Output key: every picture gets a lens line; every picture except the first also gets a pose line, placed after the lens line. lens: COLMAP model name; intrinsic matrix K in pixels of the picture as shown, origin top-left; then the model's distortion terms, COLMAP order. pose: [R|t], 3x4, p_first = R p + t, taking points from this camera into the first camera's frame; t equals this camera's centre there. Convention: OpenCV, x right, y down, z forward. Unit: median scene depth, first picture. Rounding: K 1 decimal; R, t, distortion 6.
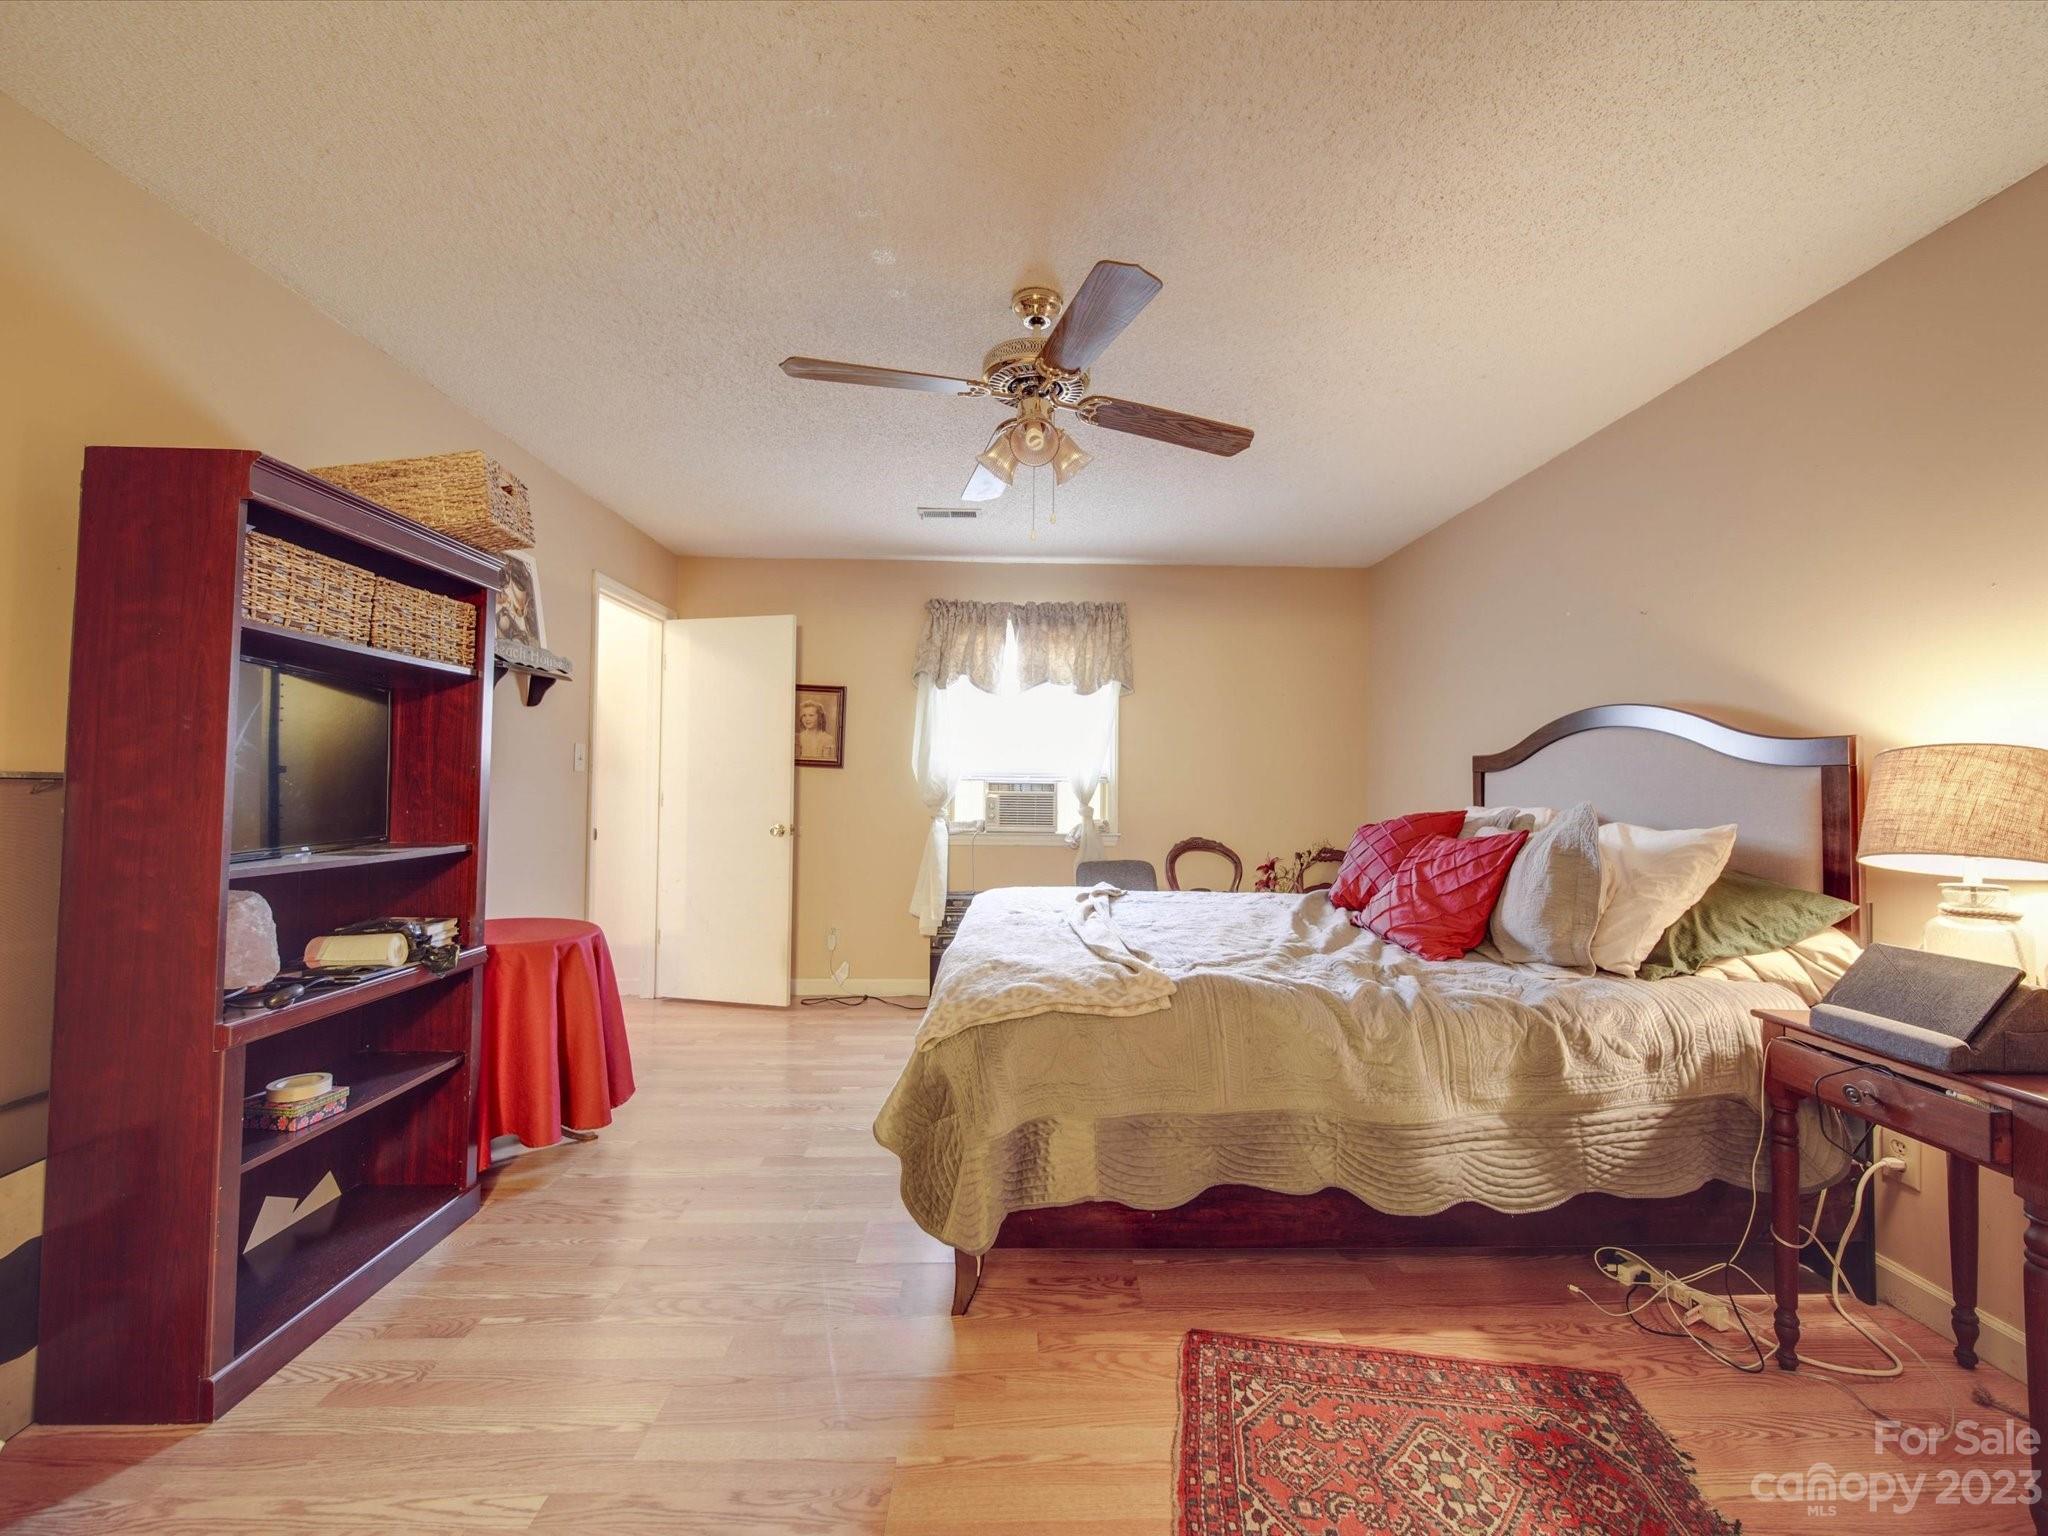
lens RADIAL K [[810.2, 0, 1036.9], [0, 810.2, 768.8], [0, 0, 1]] dist [0.000446, -0.001244]
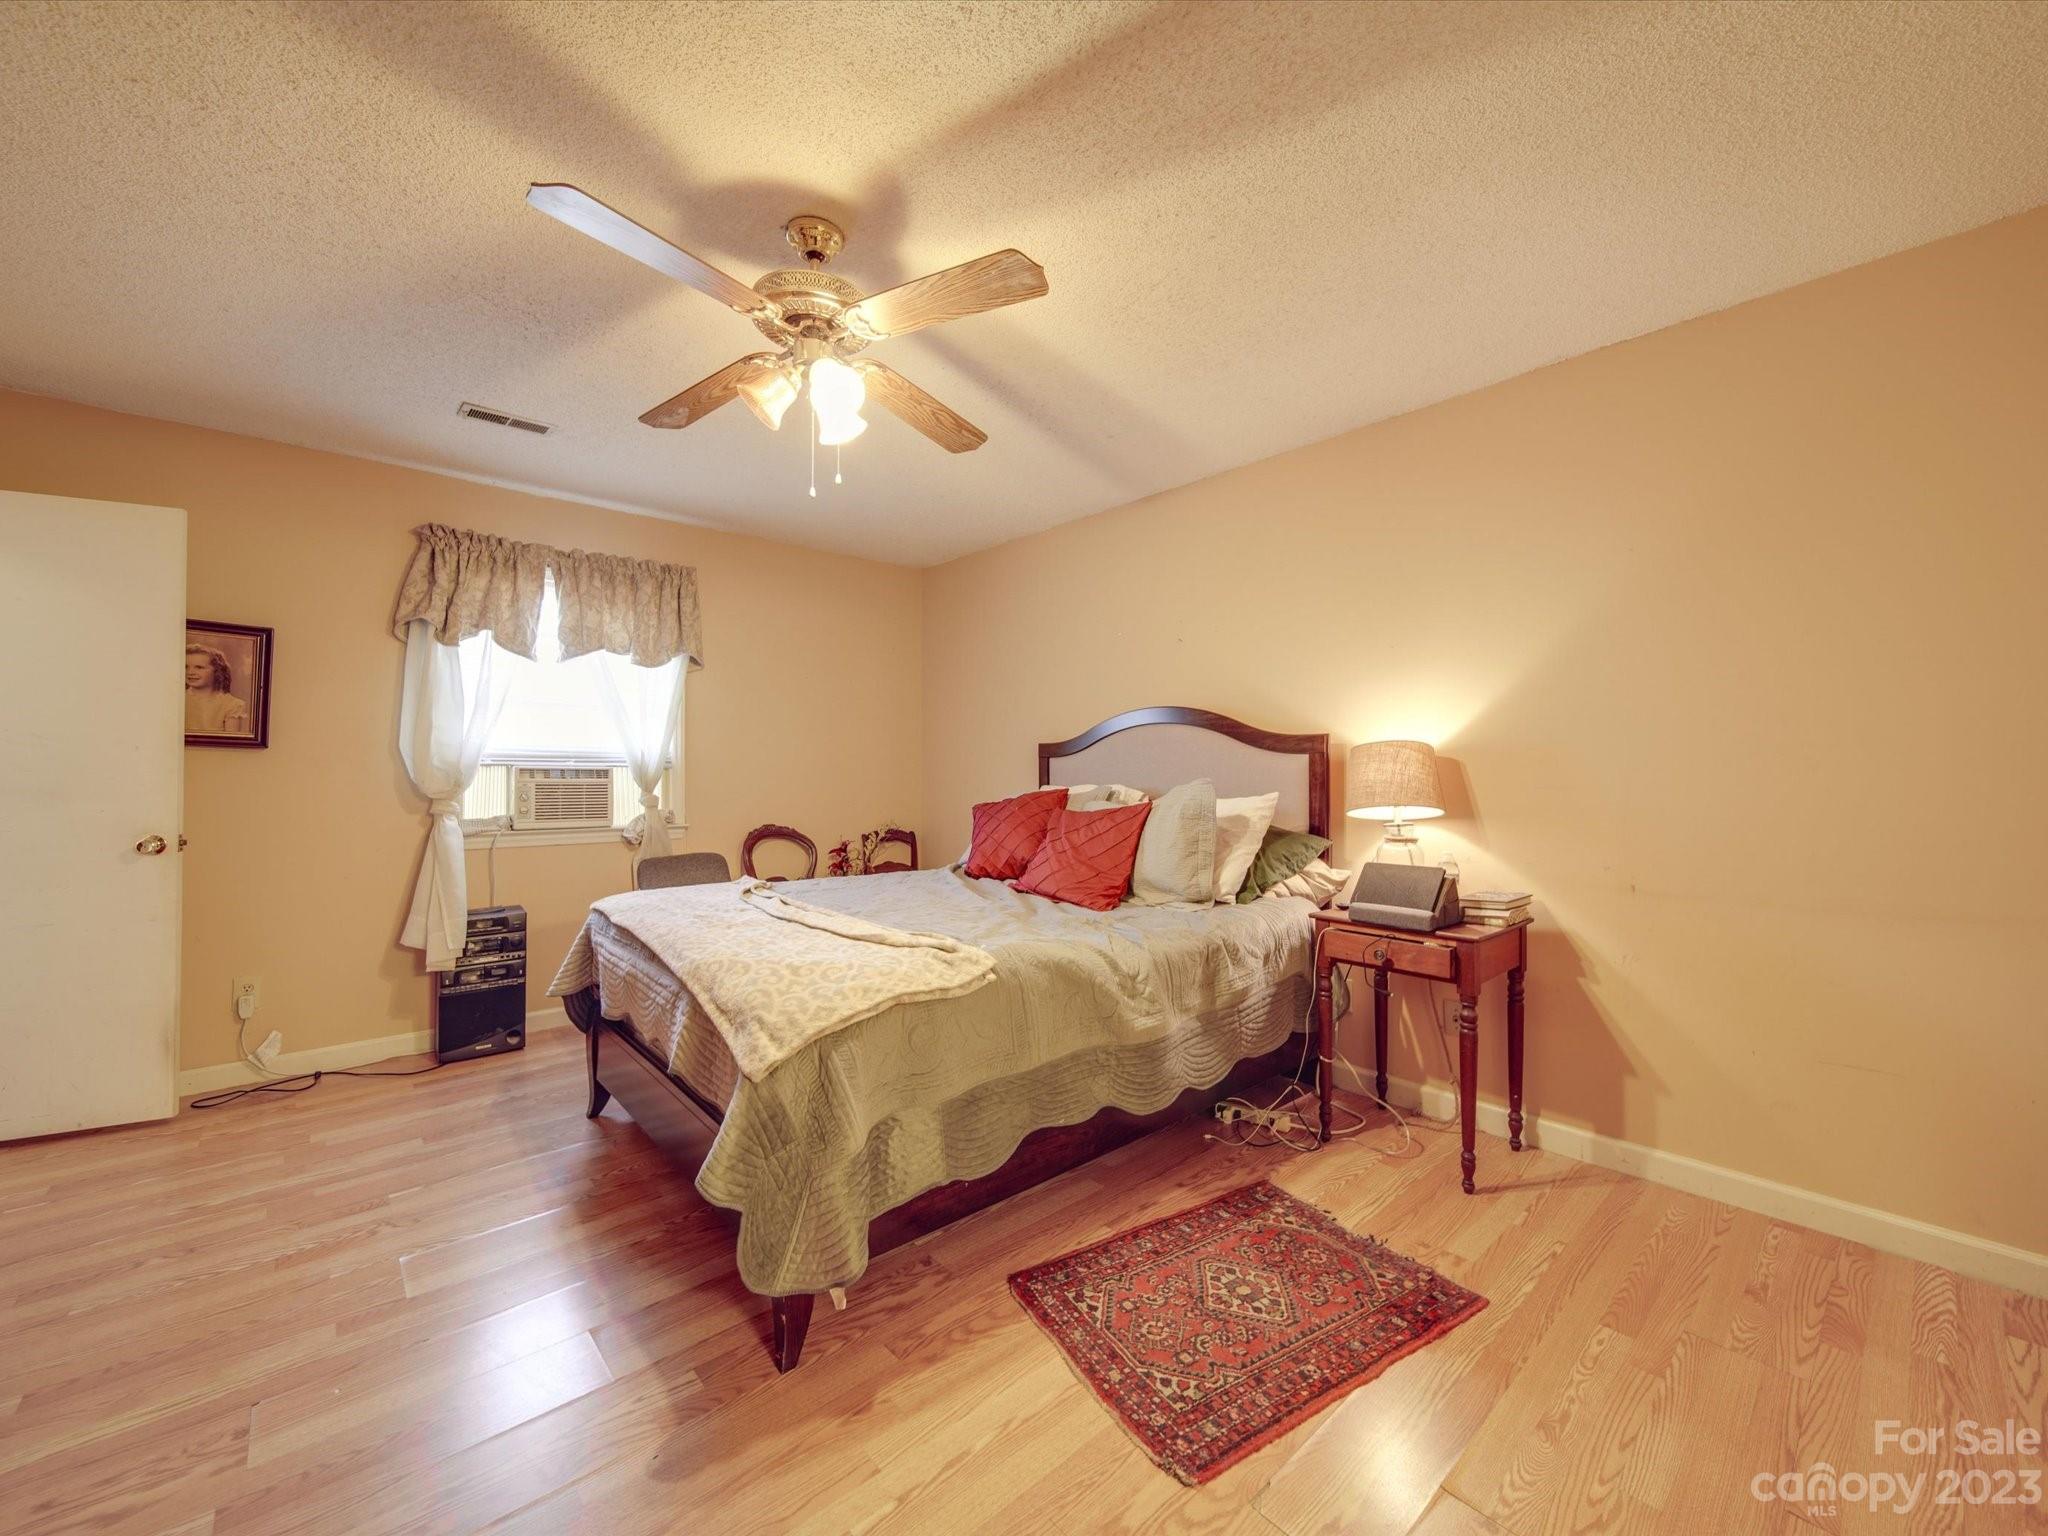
lens RADIAL K [[810.2, 0, 1032.2], [0, 810.2, 766.9], [0, 0, 1]] dist [0.000446, -0.001244]
pose [[0.767106, -0.004334, 0.641506, -0.424573], [-0.005547, 0.999895, 0.013388, 0.004674], [-0.641497, -0.013828, 0.767001, 0.152520]]
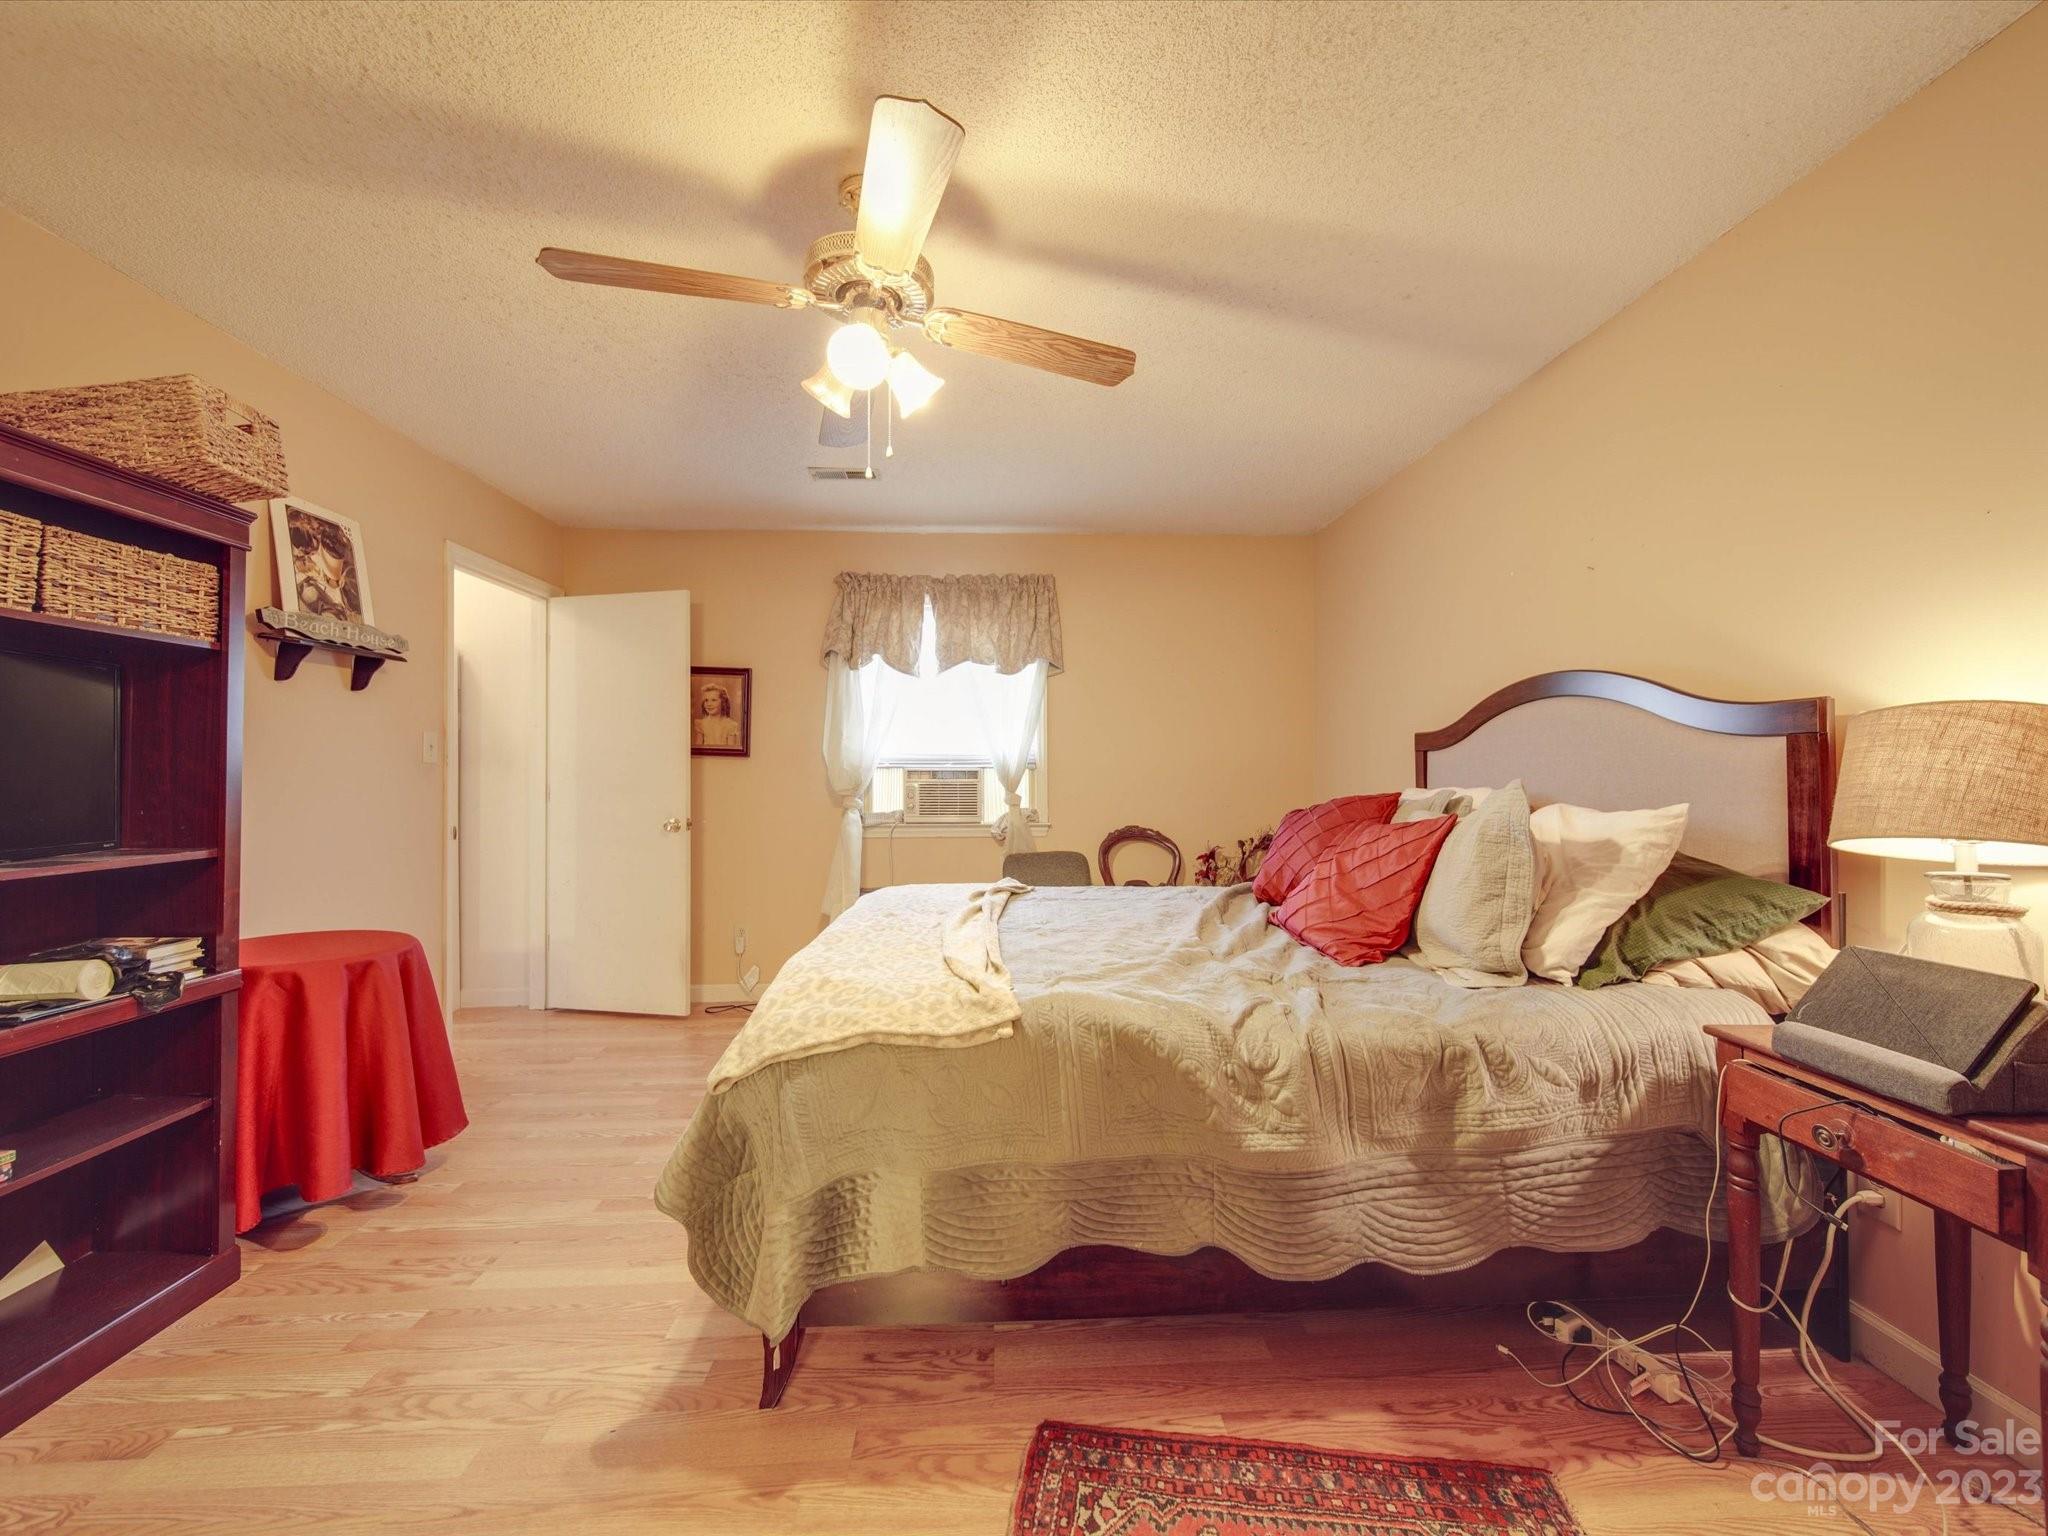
lens RADIAL K [[810.2, 0, 1033.9], [0, 810.2, 766.6], [0, 0, 1]] dist [0.000446, -0.001244]
pose [[0.999722, -0.013995, 0.018973, 0.157338], [0.013783, 0.999841, 0.011294, 0.010153], [-0.019128, -0.011030, 0.999756, 0.159303]]
